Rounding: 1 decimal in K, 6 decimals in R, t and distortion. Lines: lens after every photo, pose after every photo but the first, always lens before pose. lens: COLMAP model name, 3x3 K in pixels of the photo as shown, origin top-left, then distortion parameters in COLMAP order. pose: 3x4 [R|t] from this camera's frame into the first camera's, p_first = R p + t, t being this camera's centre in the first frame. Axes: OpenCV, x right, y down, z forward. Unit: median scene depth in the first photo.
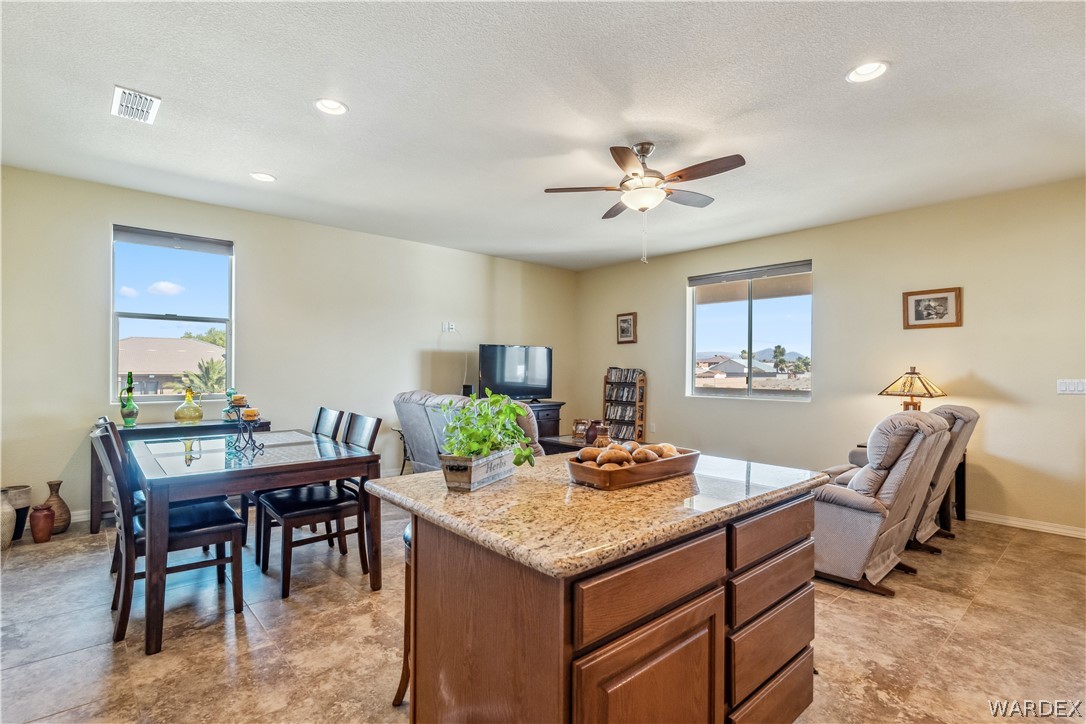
lens RADIAL K [[516.5, 0, 541.9], [0, 516.5, 365.2], [0, 0, 1]] dist [0.003795, -0.002113]
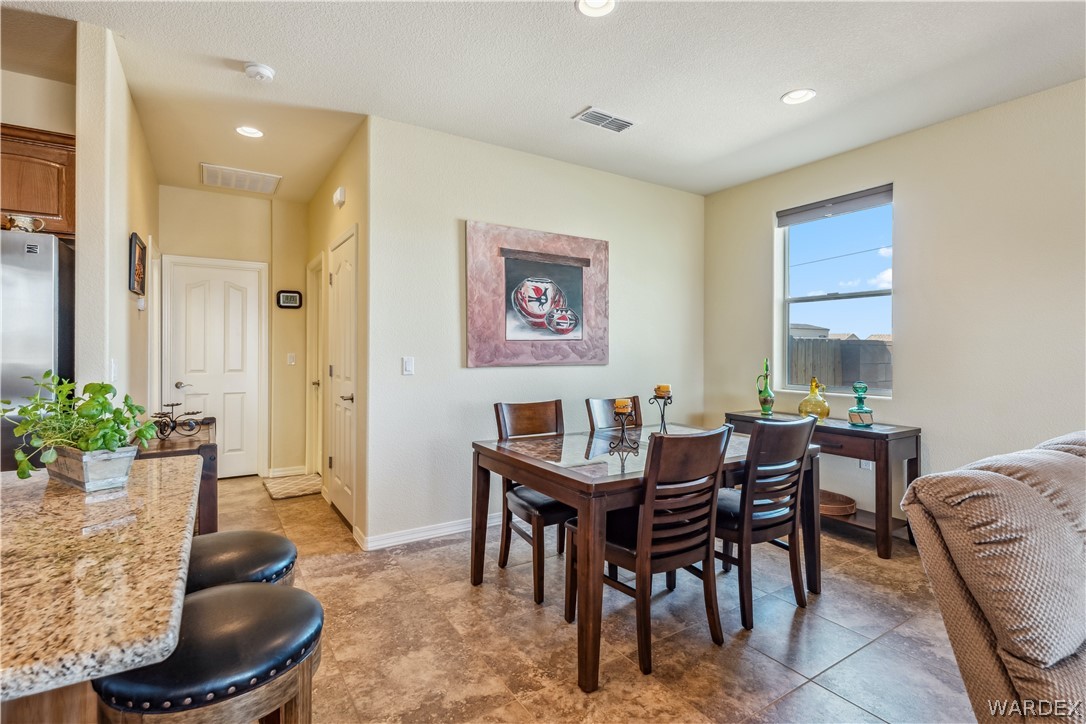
lens RADIAL K [[516.5, 0, 537.6], [0, 516.5, 351.1], [0, 0, 1]] dist [0.003795, -0.002113]
pose [[-0.153786, -0.007895, -0.988073, 0.218709], [-0.000355, 0.999968, -0.007935, 0.006094], [0.988104, -0.000870, -0.153784, 0.662738]]
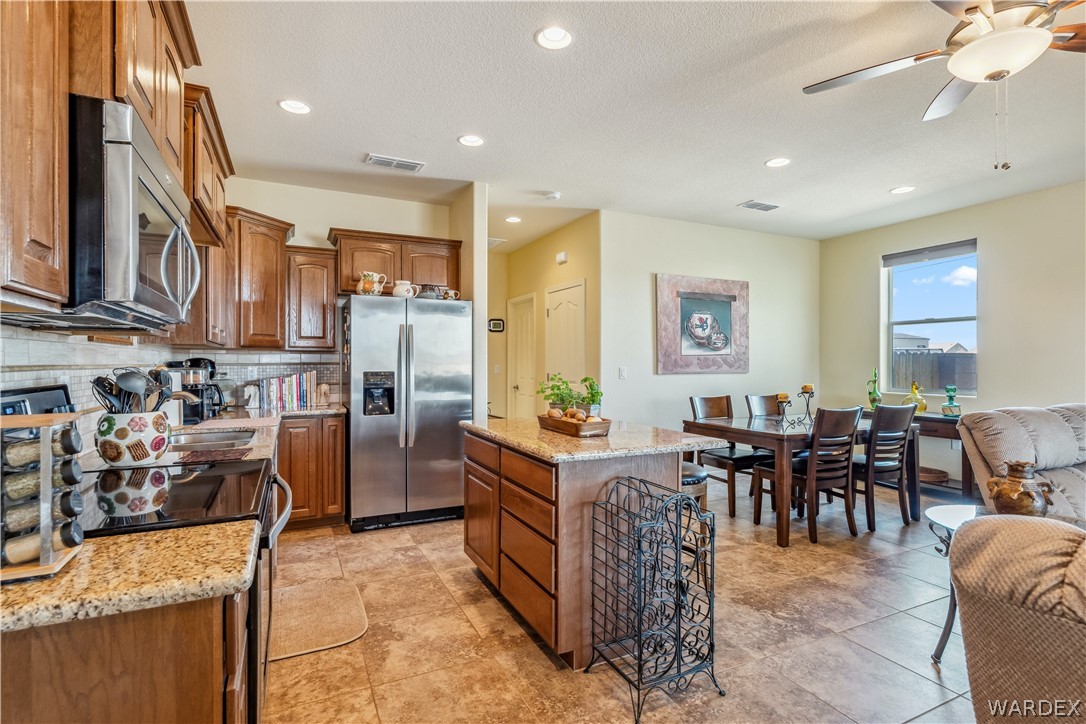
lens RADIAL K [[516.5, 0, 543.5], [0, 516.5, 361.2], [0, 0, 1]] dist [0.003795, -0.002113]
pose [[-0.278532, -0.011165, -0.960362, 0.642187], [0.001155, 0.999928, -0.011960, 0.009490], [0.960426, -0.004441, -0.278499, 0.510066]]
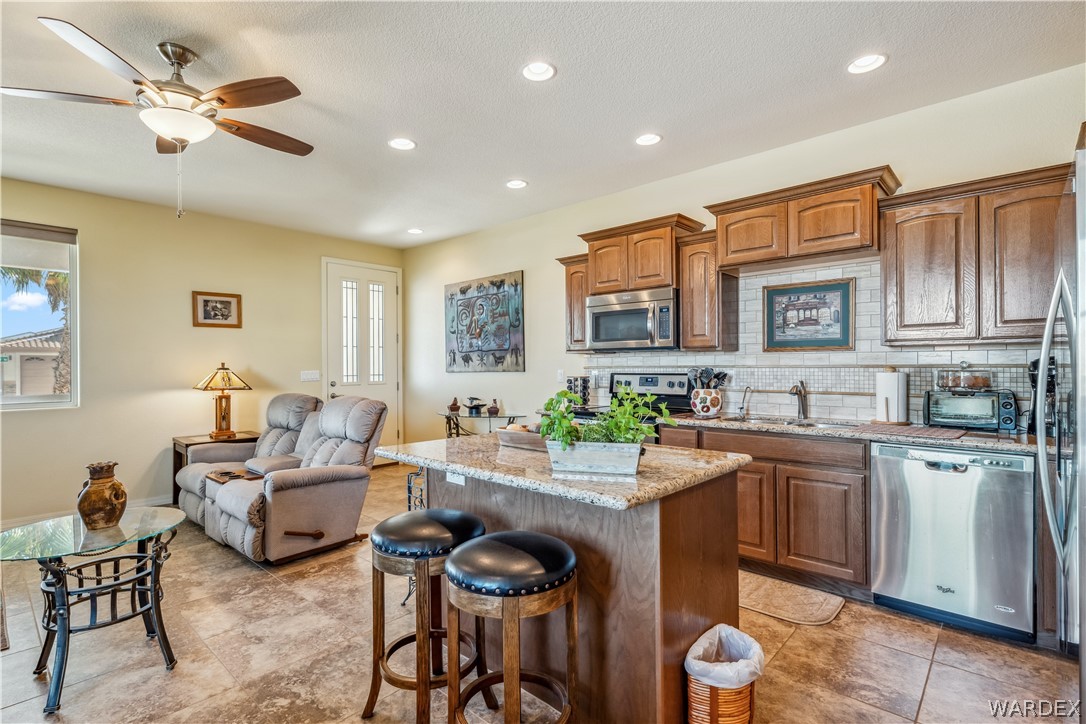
lens RADIAL K [[516.5, 0, 541.8], [0, 516.5, 365.4], [0, 0, 1]] dist [0.003795, -0.002113]
pose [[-0.110780, -0.008645, 0.993807, -0.419635], [0.000407, 0.999962, 0.008744, -0.000603], [-0.993845, 0.001373, -0.110772, 0.437137]]
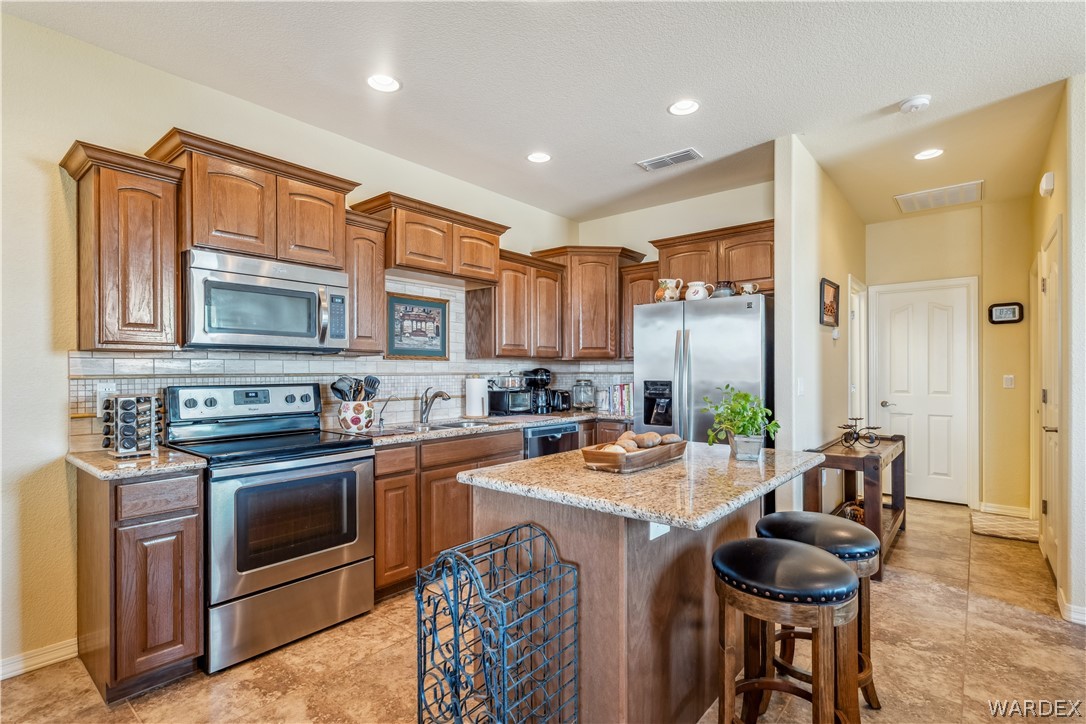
lens RADIAL K [[516.5, 0, 537.5], [0, 516.5, 373.5], [0, 0, 1]] dist [0.003795, -0.002113]
pose [[-0.988210, -0.006925, -0.152946, 0.220610], [-0.006874, 0.999976, -0.000862, 0.006230], [0.152948, 0.000200, -0.988234, 0.799682]]
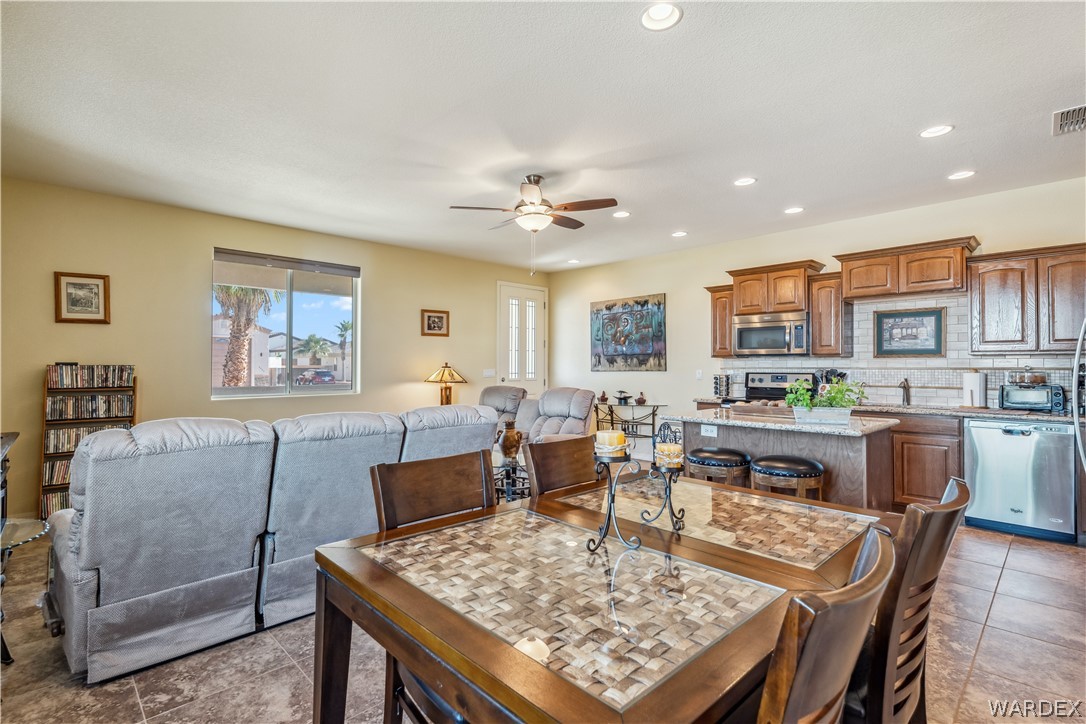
lens RADIAL K [[516.5, 0, 538.6], [0, 516.5, 359.8], [0, 0, 1]] dist [0.003795, -0.002113]
pose [[-0.052075, 0.003662, 0.998636, -0.735975], [-0.006809, 0.999969, -0.004022, -0.000705], [-0.998620, -0.007009, -0.052048, 0.784276]]
